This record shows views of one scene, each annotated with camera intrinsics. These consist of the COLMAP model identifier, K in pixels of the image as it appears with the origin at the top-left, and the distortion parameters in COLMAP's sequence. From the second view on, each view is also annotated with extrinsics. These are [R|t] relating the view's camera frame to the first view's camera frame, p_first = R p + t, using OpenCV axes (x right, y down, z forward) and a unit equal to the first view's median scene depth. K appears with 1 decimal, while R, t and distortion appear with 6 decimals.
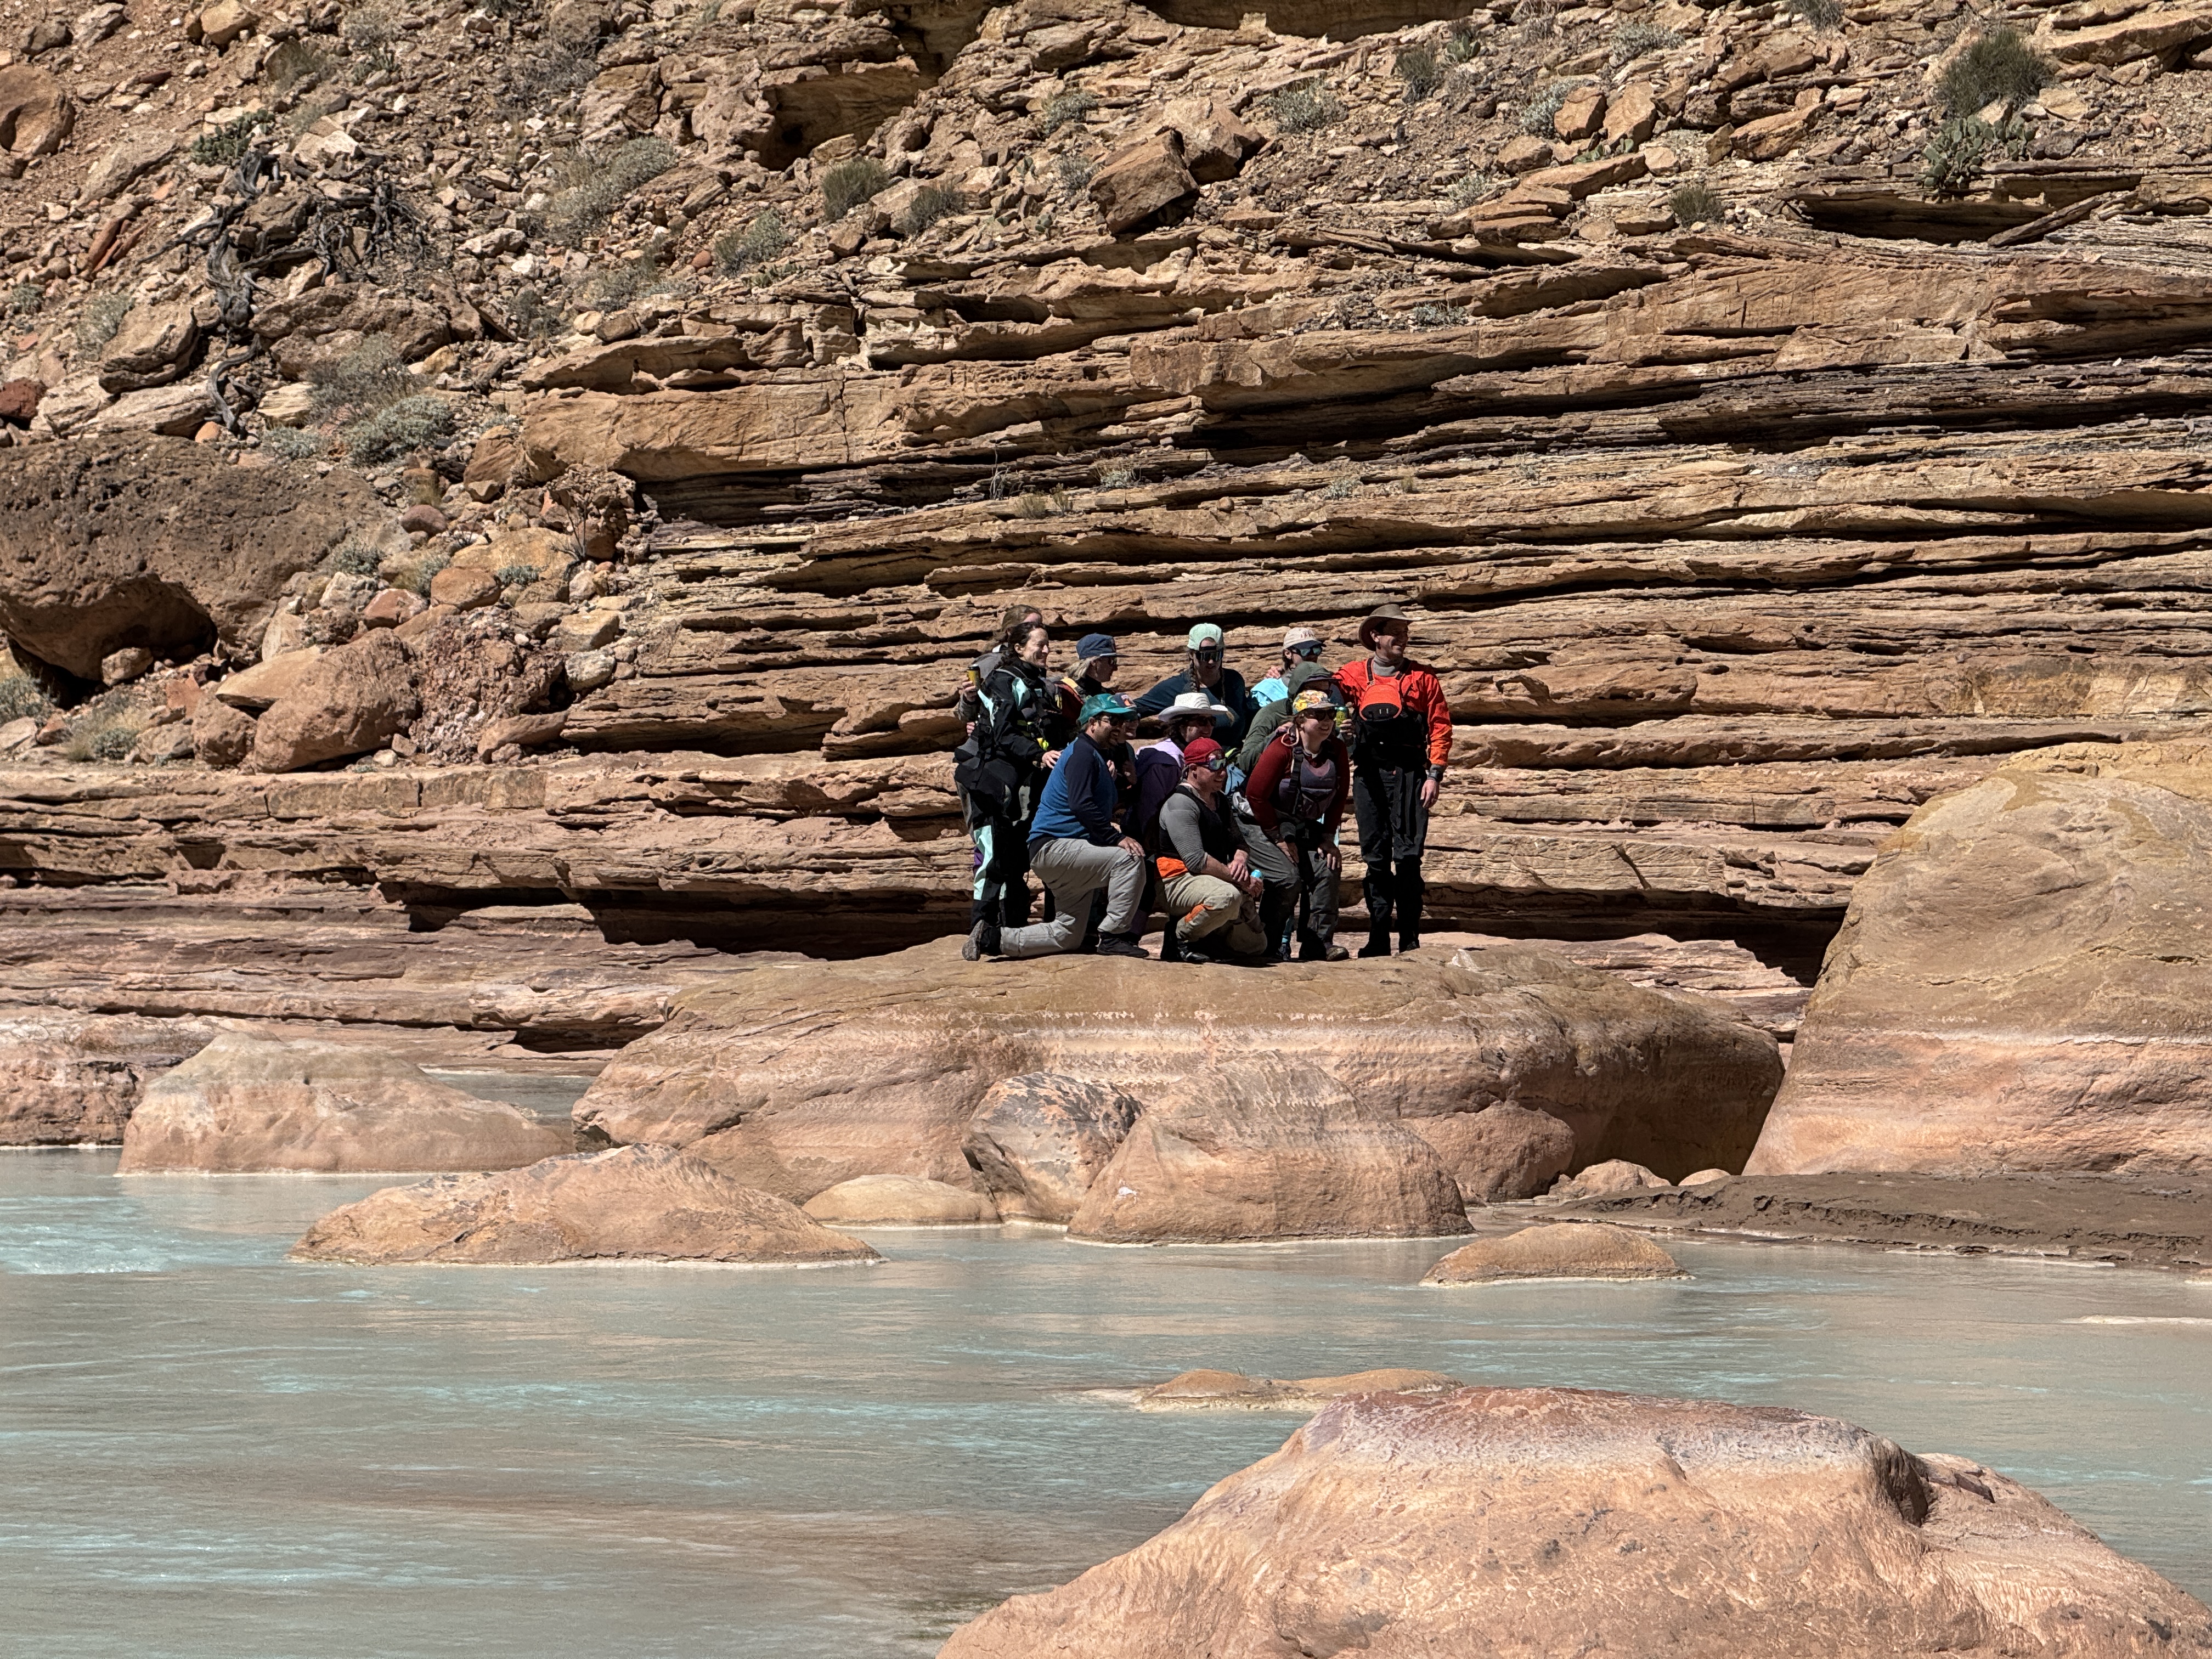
lens RADIAL K [[7776.1, 0, 1047.1], [0, 7776.1, 726.3], [0, 0, 1]] dist [0.276046, 0.000000]
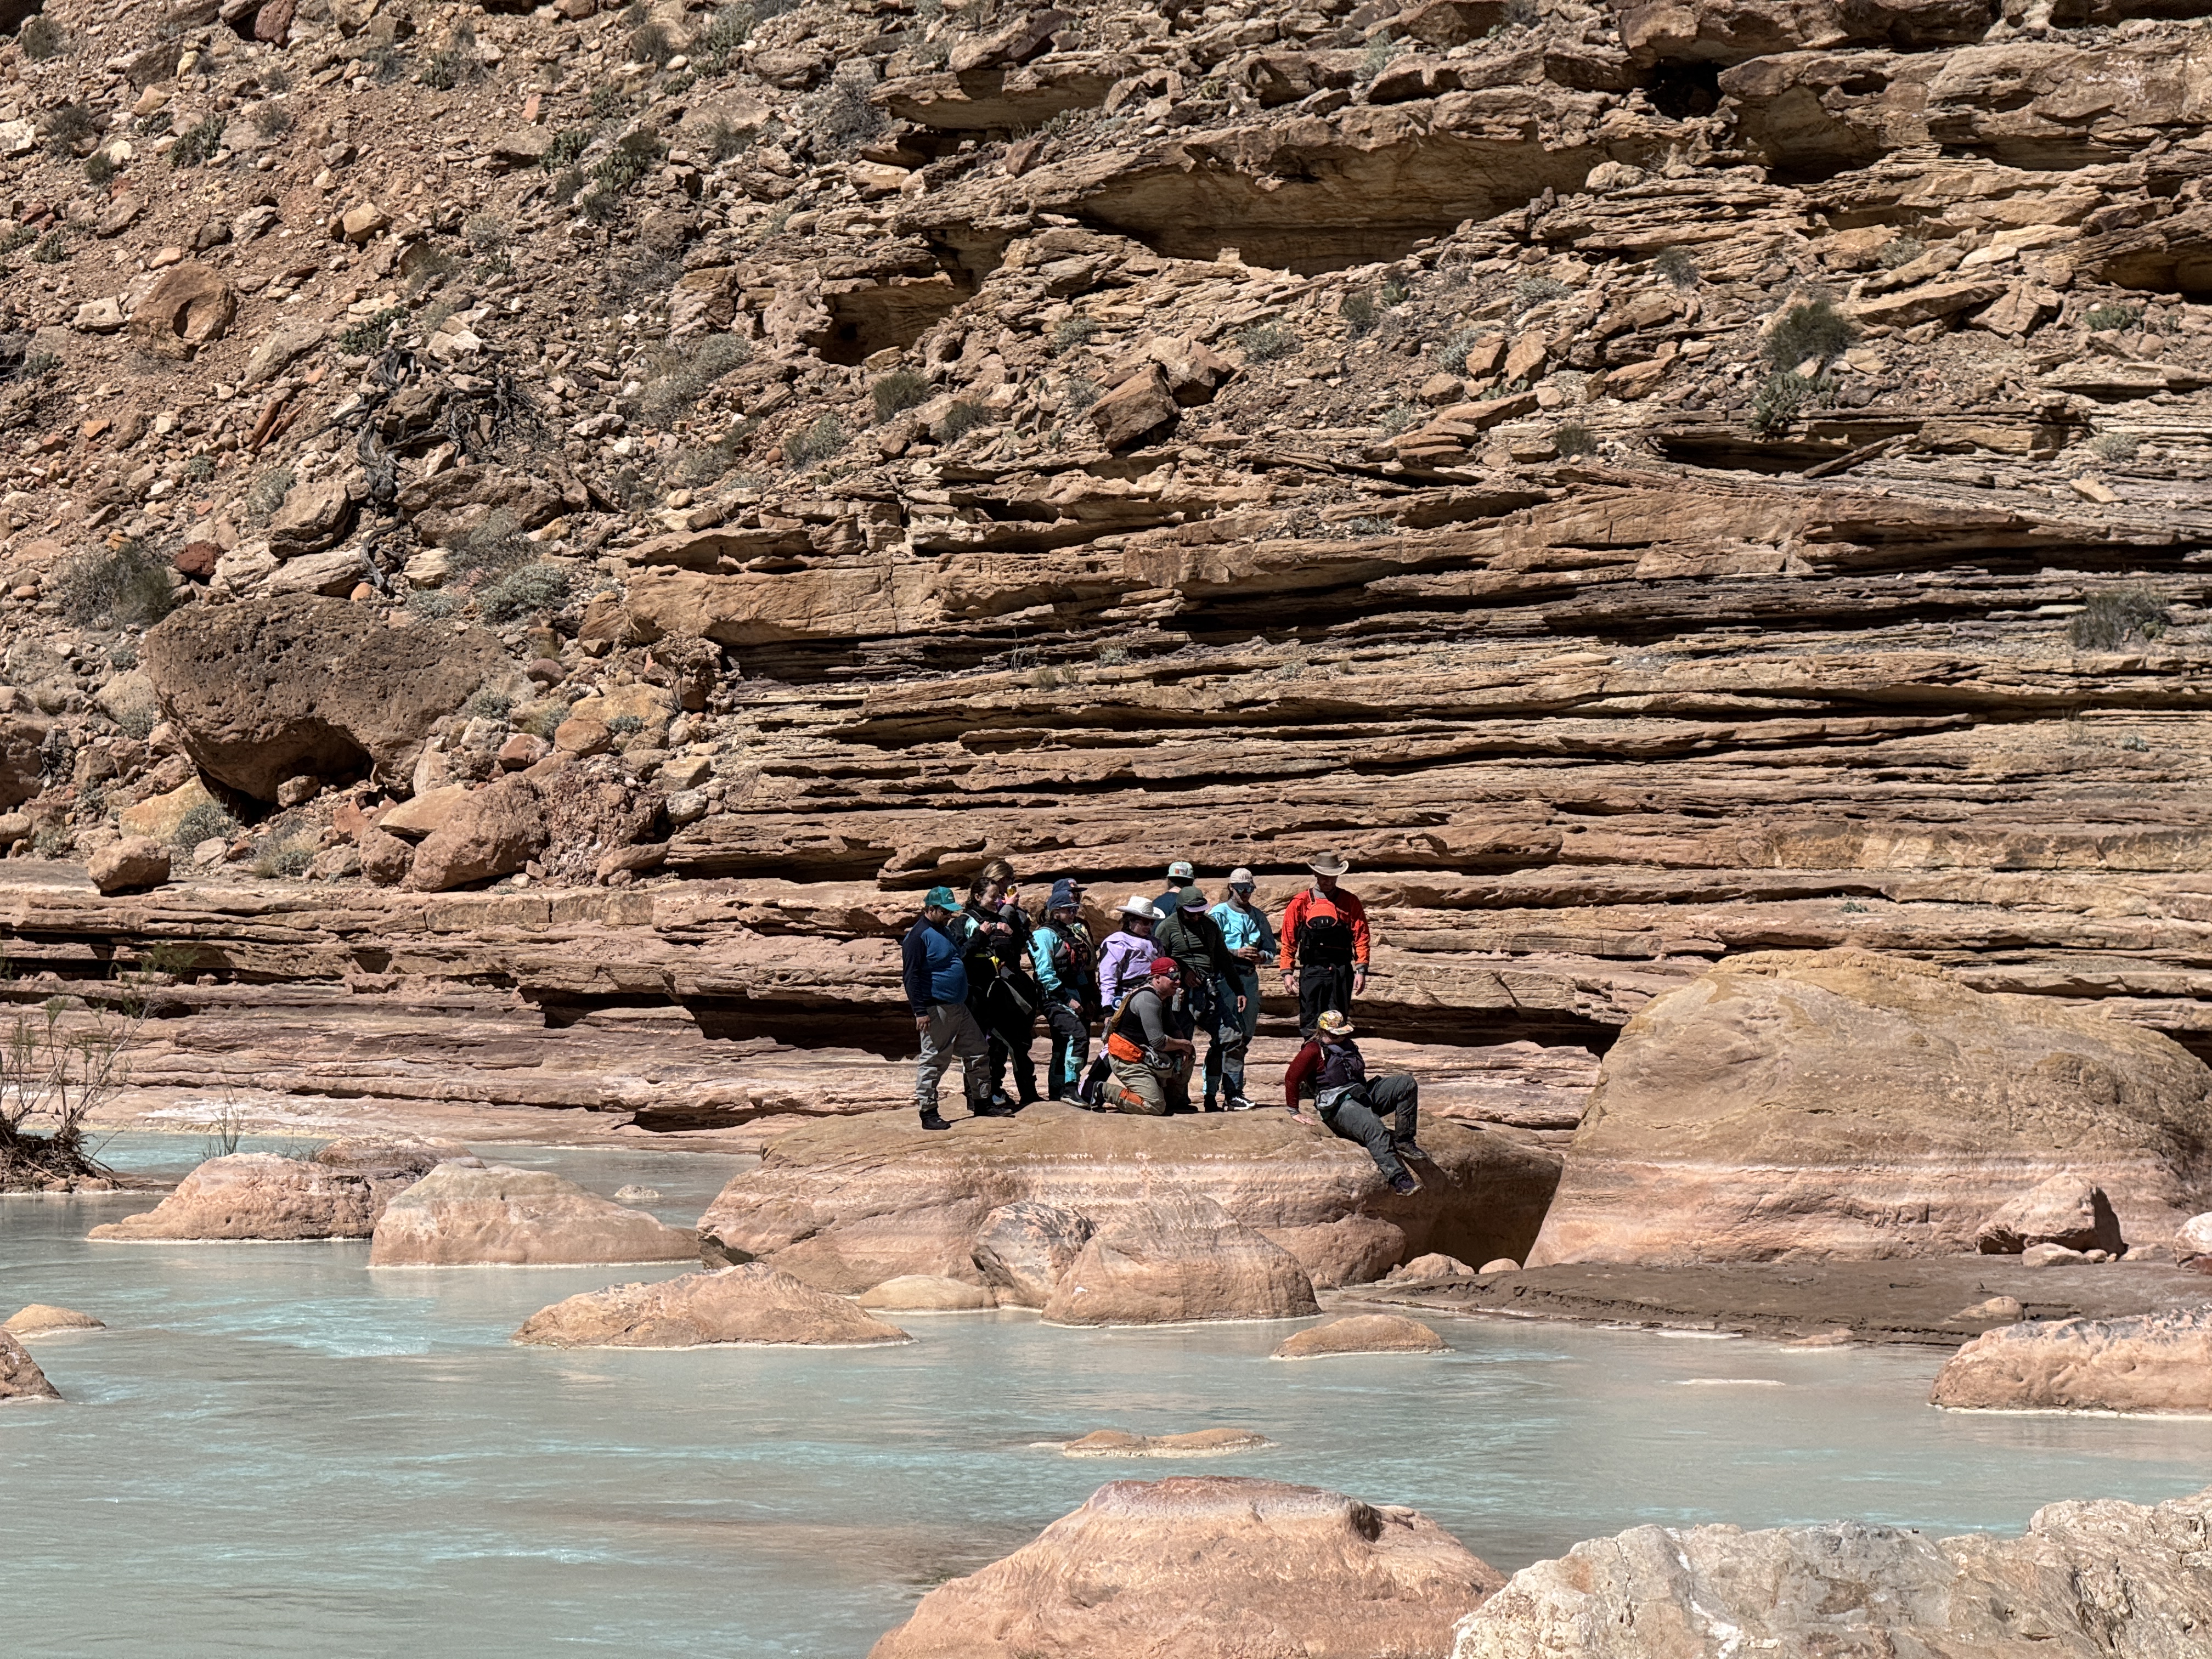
lens RADIAL K [[7776.1, 0, 1101.5], [0, 7776.1, 955.2], [0, 0, 1]] dist [0.276046, 0.000000]
pose [[0.999956, -0.009259, -0.001773, 0.008897], [0.009316, 0.999331, 0.035355, -0.028097], [0.001445, -0.035370, 0.999373, -0.235759]]
